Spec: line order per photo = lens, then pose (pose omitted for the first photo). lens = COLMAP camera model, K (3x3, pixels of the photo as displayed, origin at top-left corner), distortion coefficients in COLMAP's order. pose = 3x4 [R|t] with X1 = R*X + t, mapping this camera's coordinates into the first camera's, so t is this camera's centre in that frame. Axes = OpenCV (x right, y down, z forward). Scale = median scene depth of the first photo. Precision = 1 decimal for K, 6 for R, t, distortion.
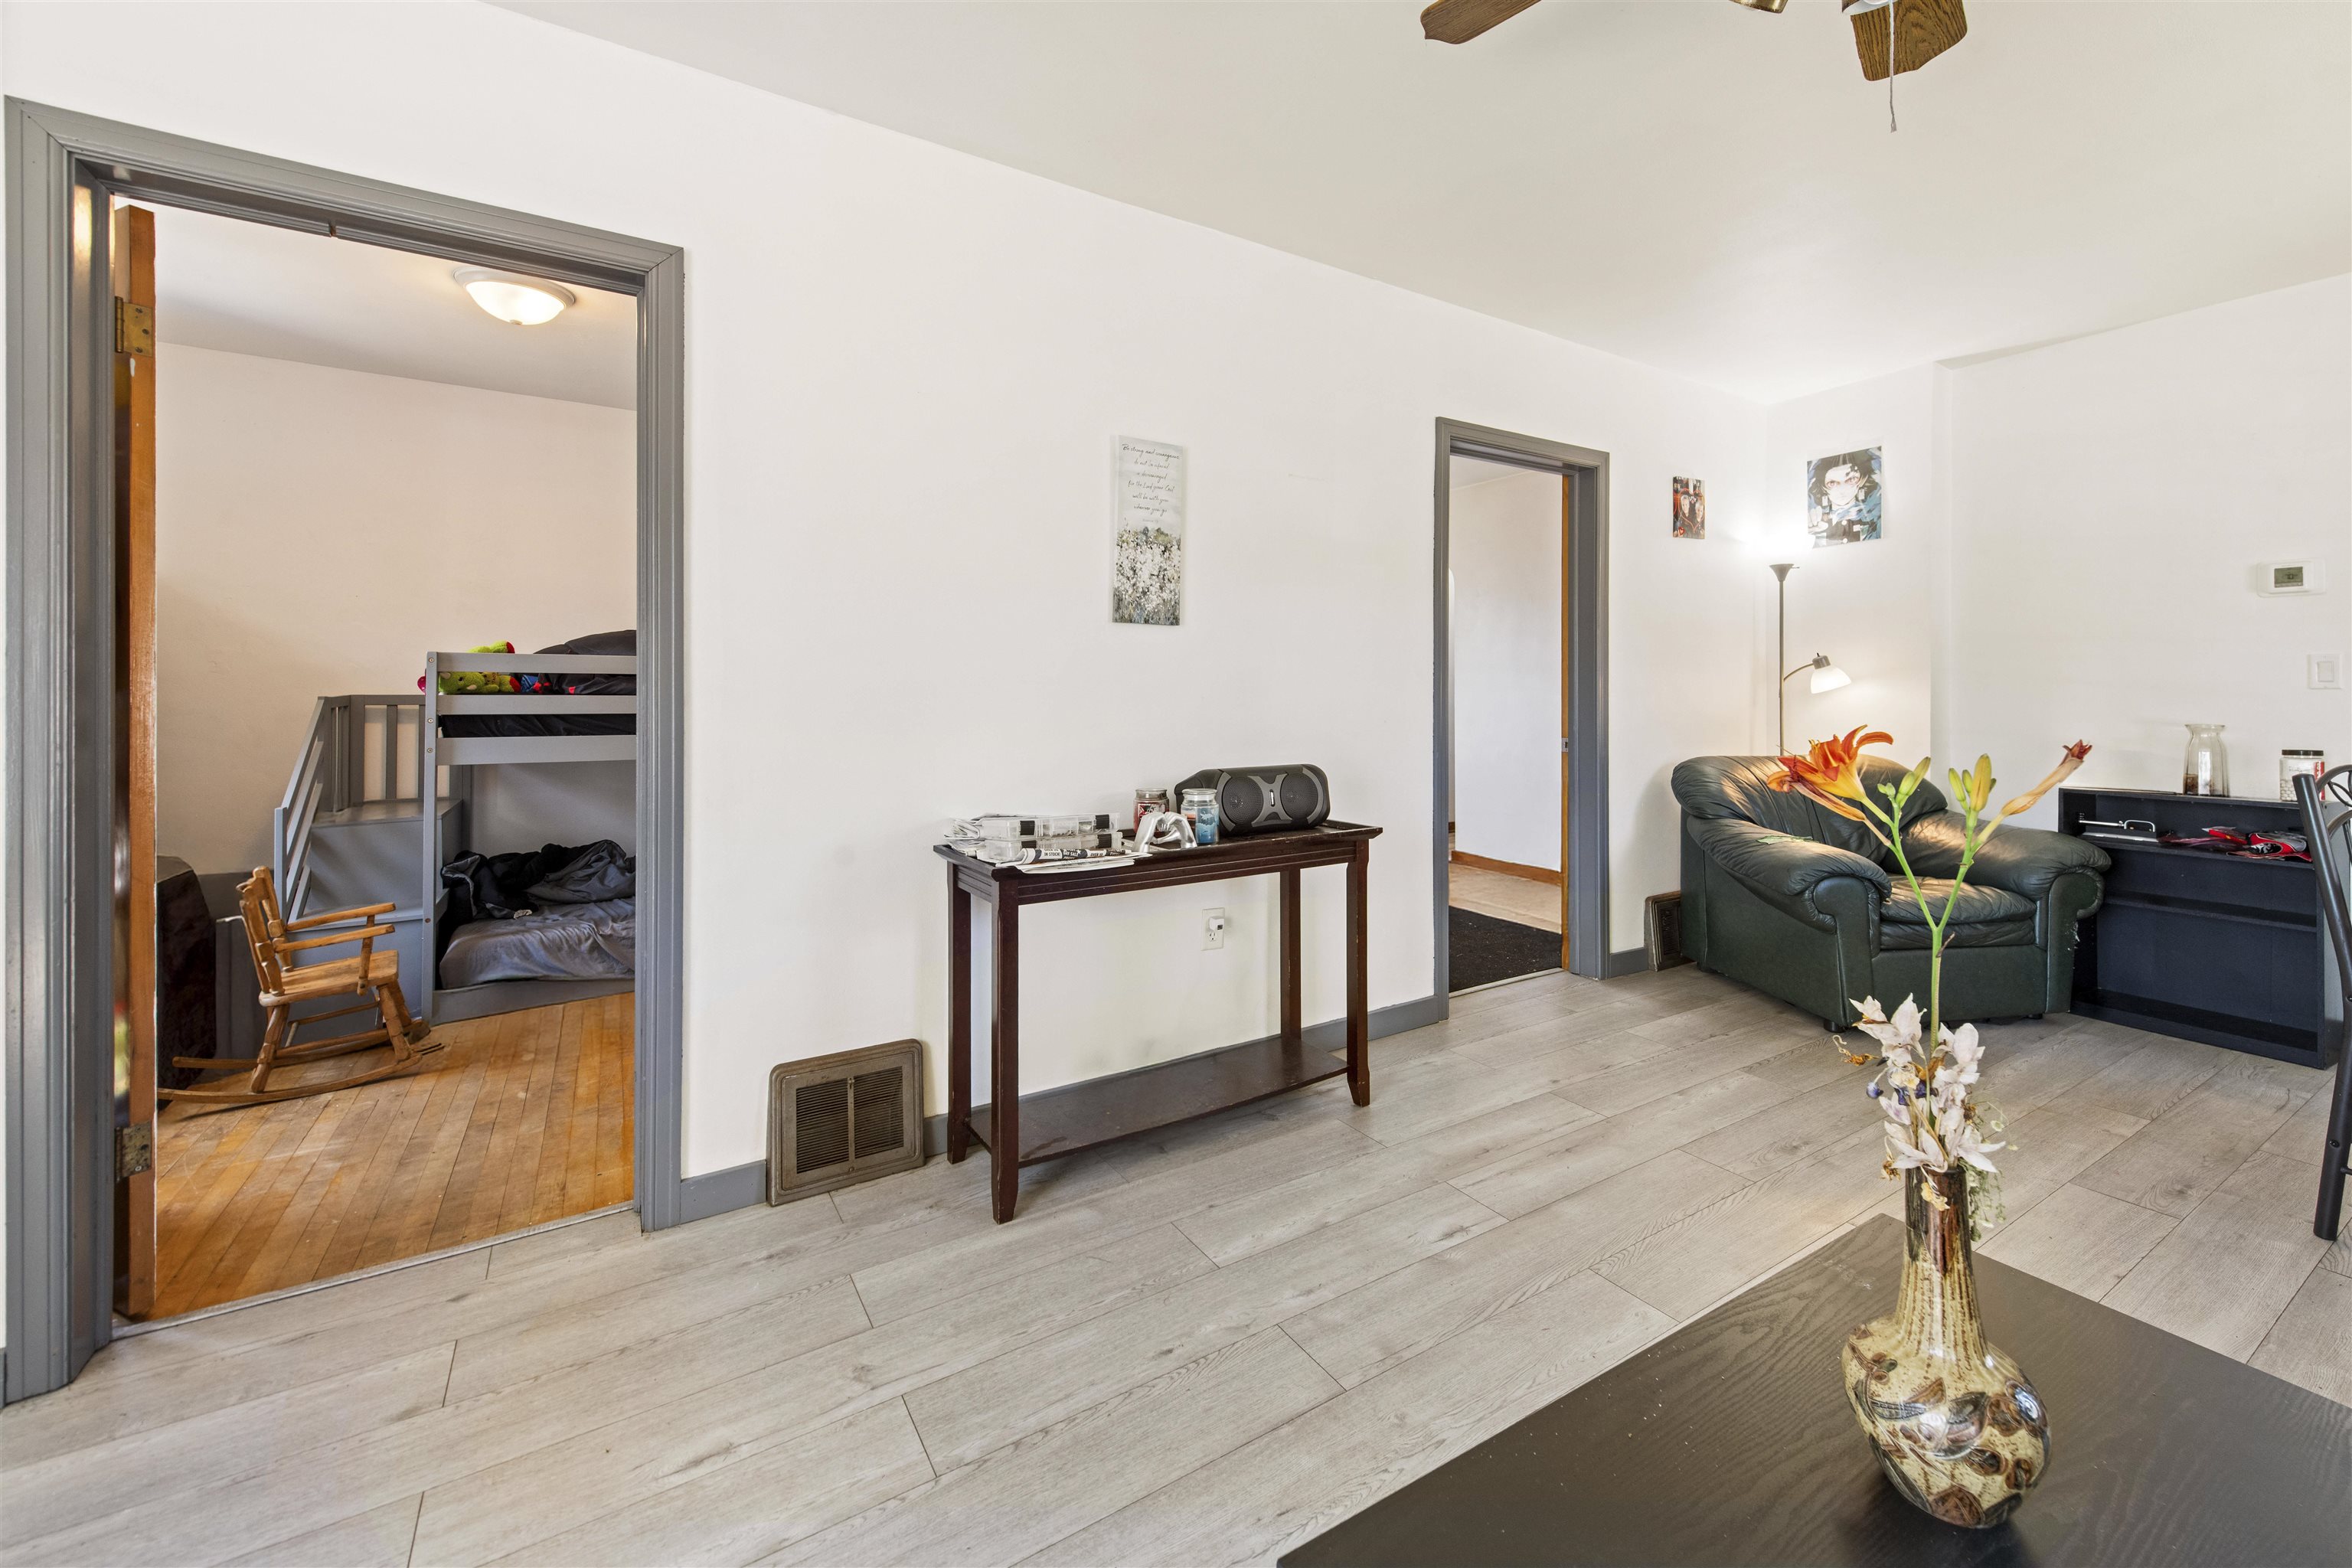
lens RADIAL K [[961.6, 0, 1223.7], [0, 961.6, 700.5], [0, 0, 1]] dist [0.015904, -0.003714]
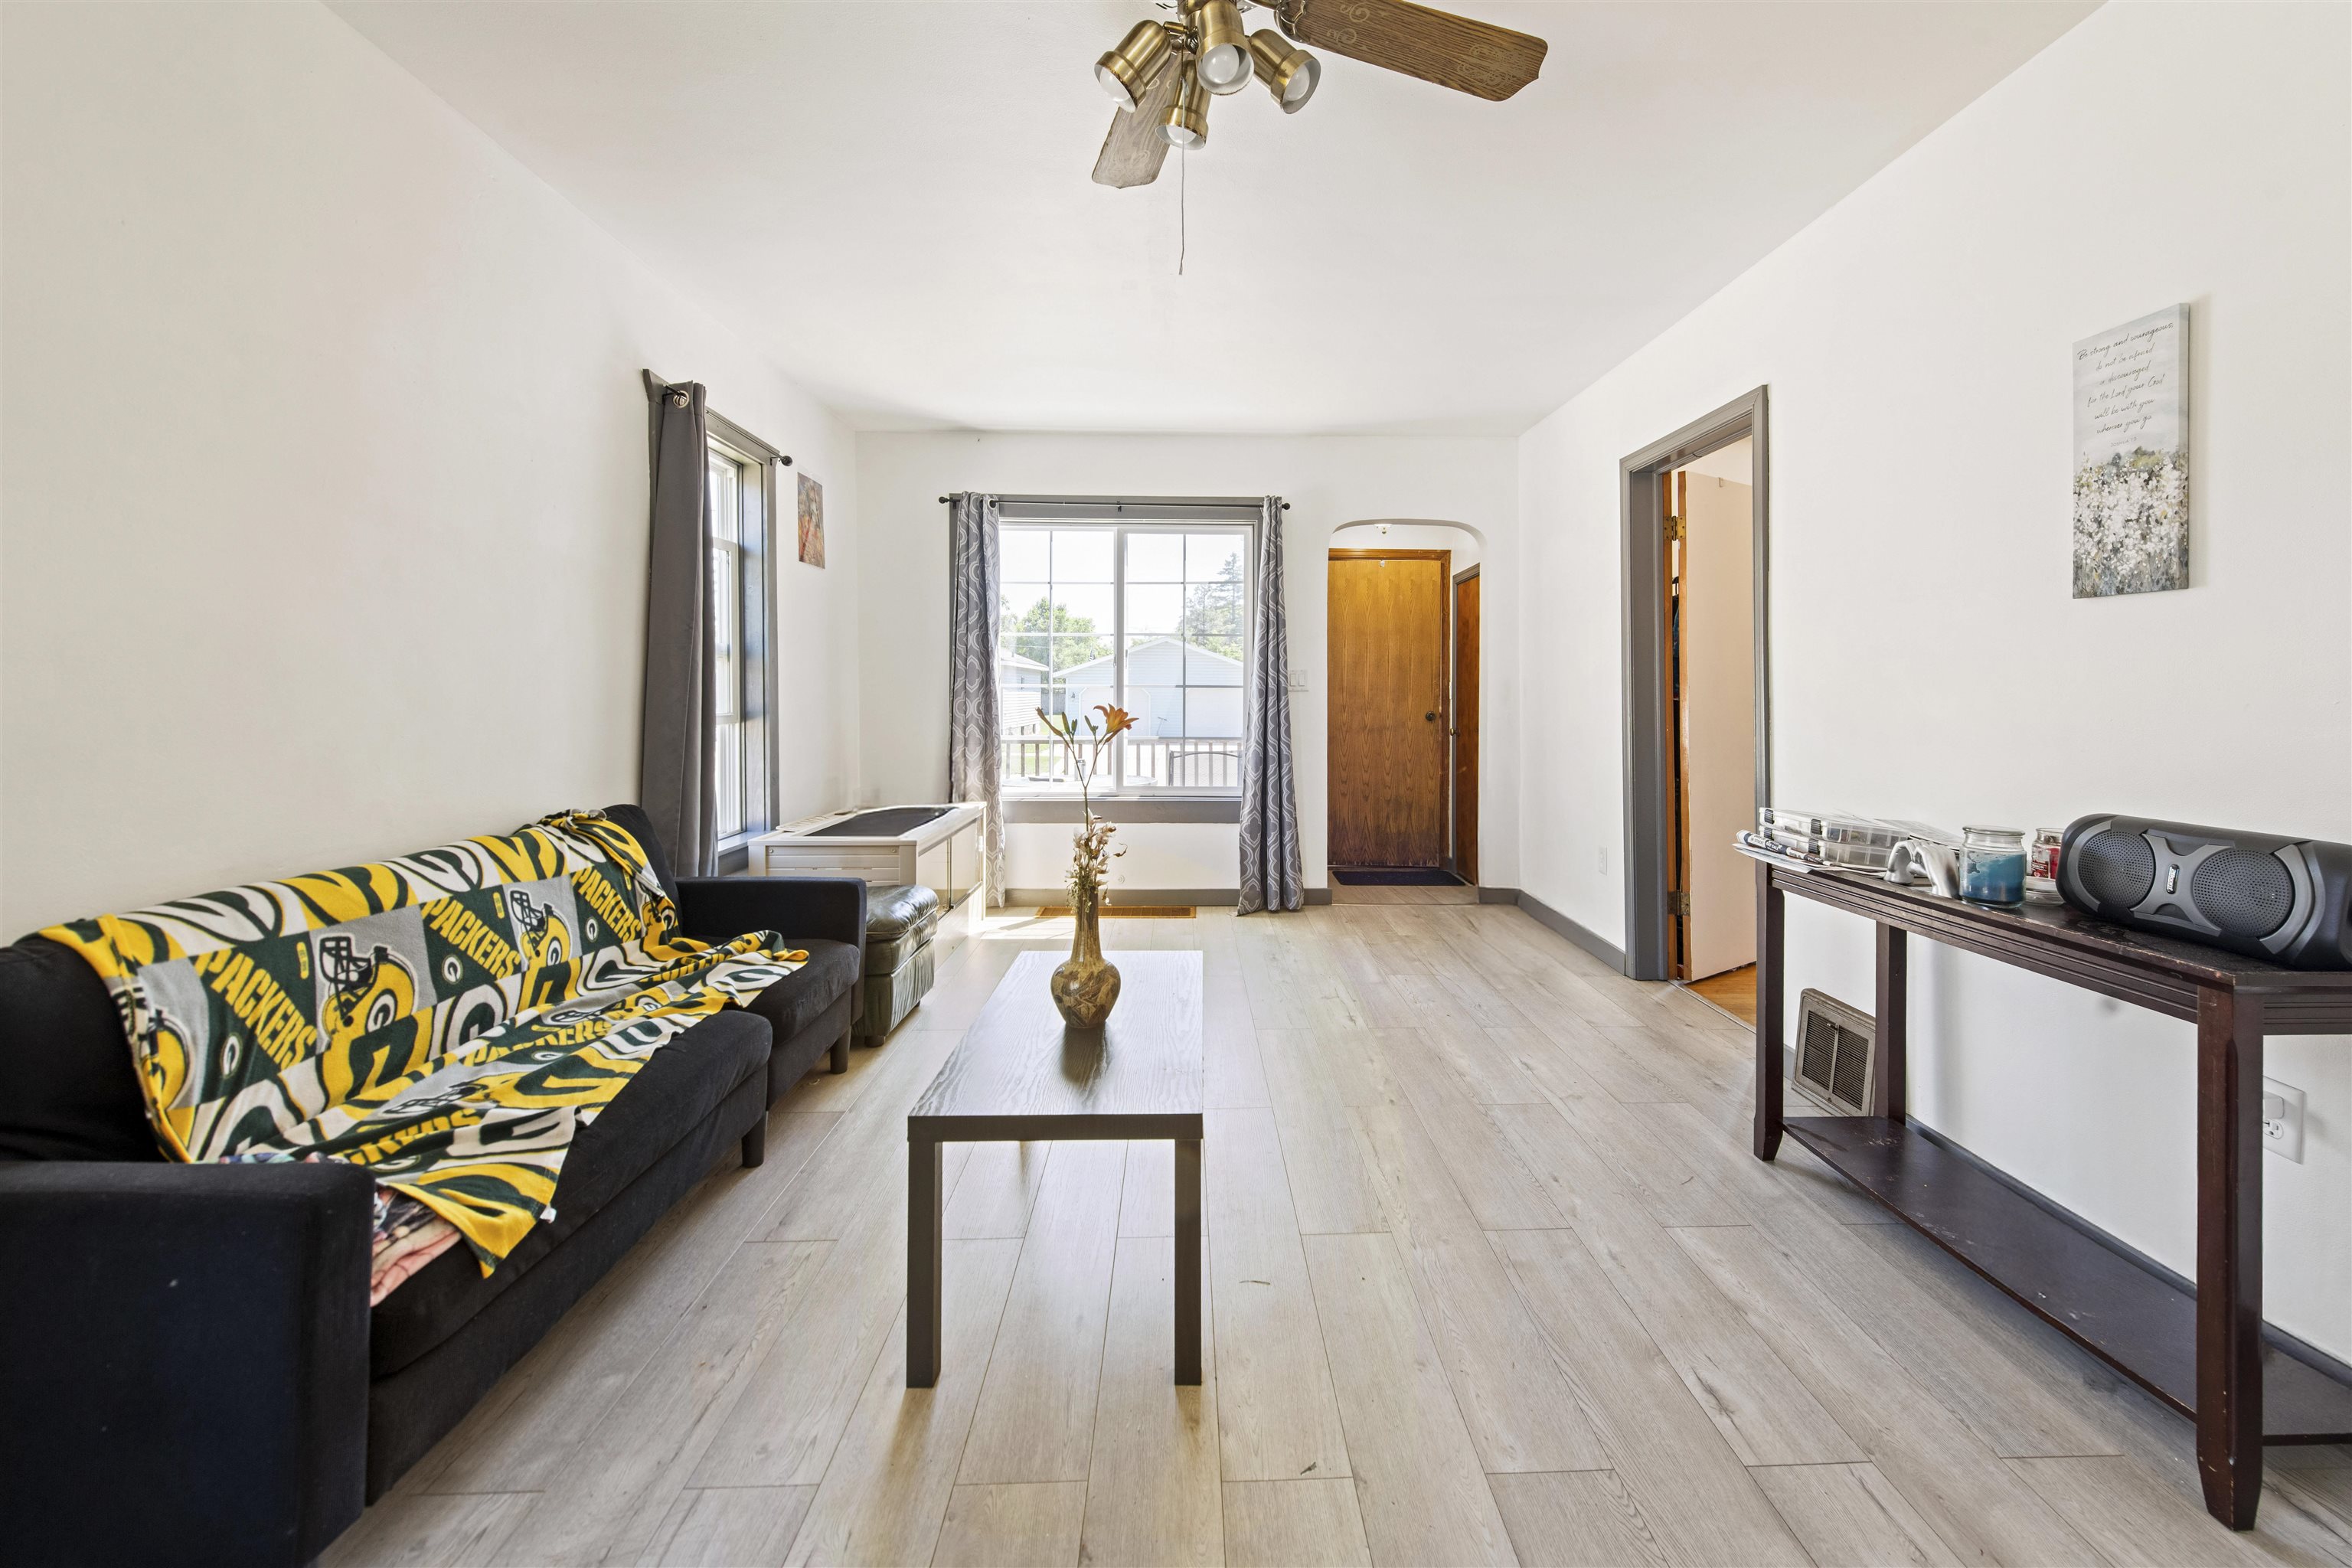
lens RADIAL K [[961.6, 0, 1183.8], [0, 961.6, 692.1], [0, 0, 1]] dist [0.015904, -0.003714]
pose [[-0.542925, 0.002761, -0.839777, 1.015338], [-0.005138, 0.999965, 0.006610, -0.013468], [0.839766, 0.007903, -0.542892, 0.962816]]
